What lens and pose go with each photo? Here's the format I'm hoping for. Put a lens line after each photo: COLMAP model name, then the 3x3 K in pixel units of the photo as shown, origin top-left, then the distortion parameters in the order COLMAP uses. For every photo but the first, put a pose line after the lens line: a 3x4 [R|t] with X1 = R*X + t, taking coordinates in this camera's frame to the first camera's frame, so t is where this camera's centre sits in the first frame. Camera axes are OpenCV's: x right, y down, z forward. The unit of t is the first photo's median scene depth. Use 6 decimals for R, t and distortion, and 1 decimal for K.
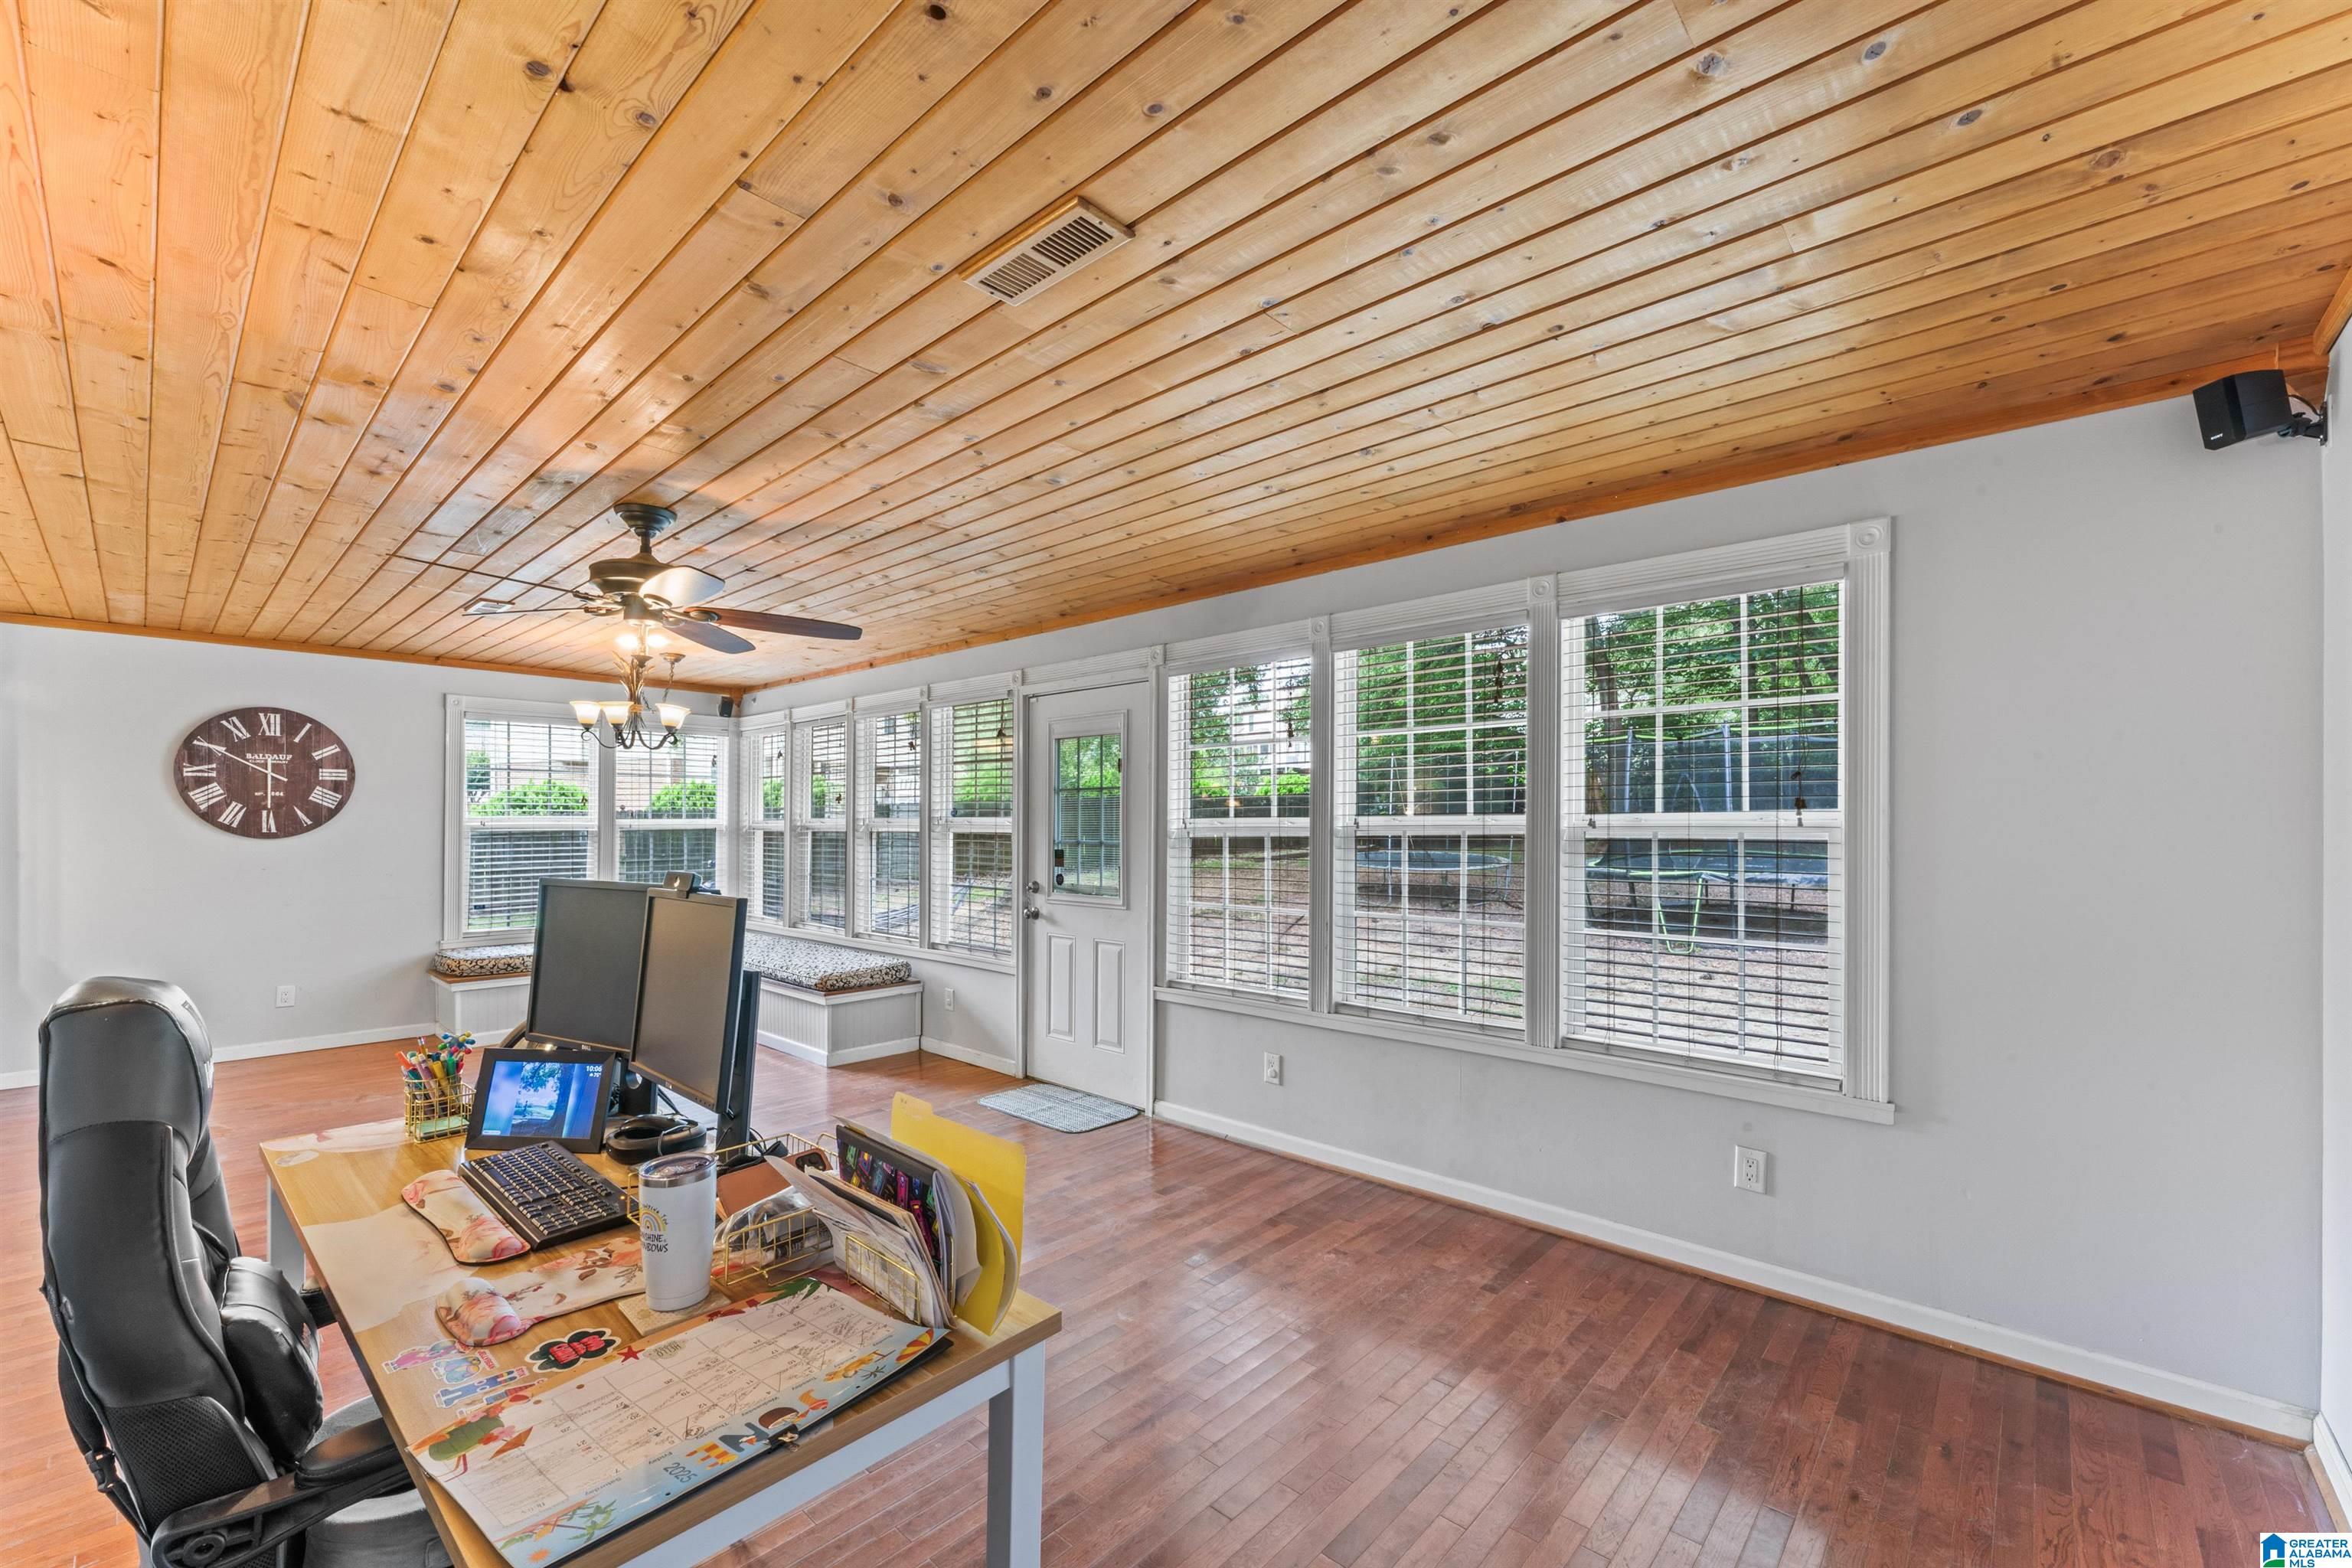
lens RADIAL K [[959.0, 0, 1178.0], [0, 959.0, 819.3], [0, 0, 1]] dist [-0.003481, -0.000282]
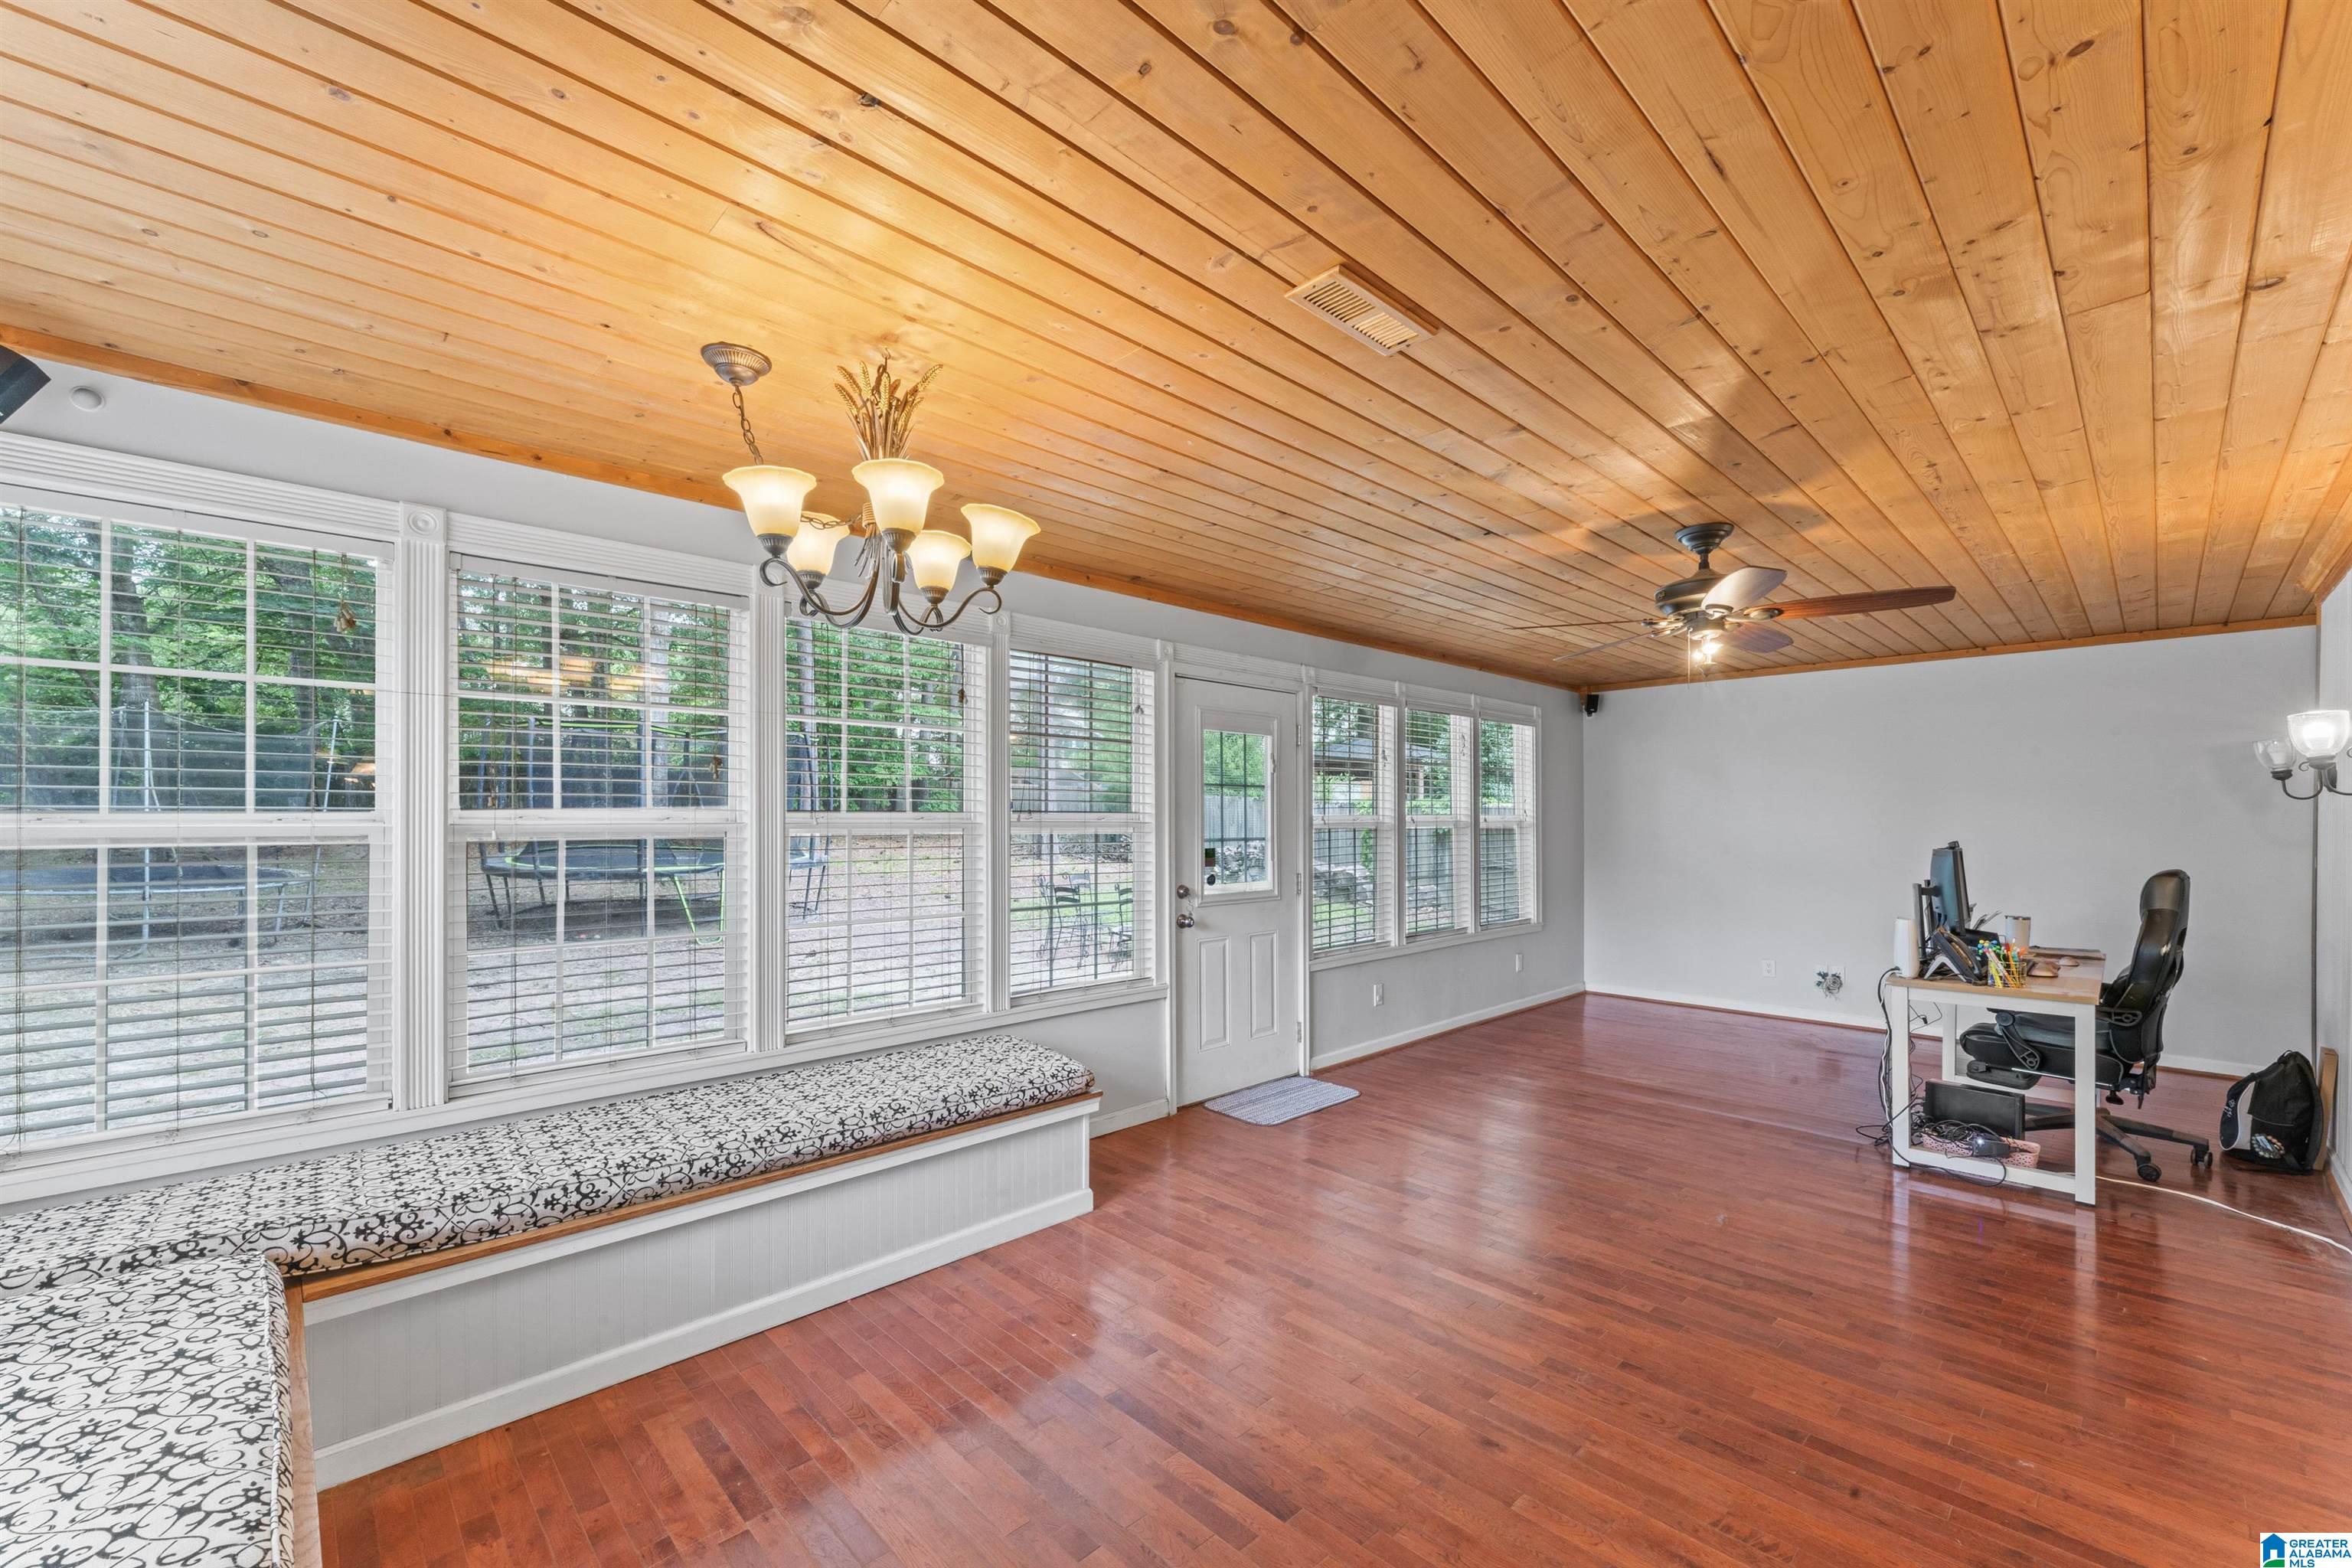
lens RADIAL K [[955.1, 0, 1187.9], [0, 955.1, 814.9], [0, 0, 1]] dist [0.000810, -0.000157]
pose [[0.051281, 0.004754, 0.998673, -1.043328], [-0.003099, 0.999985, -0.004601, 0.003365], [-0.998679, -0.002859, 0.051295, 0.959492]]
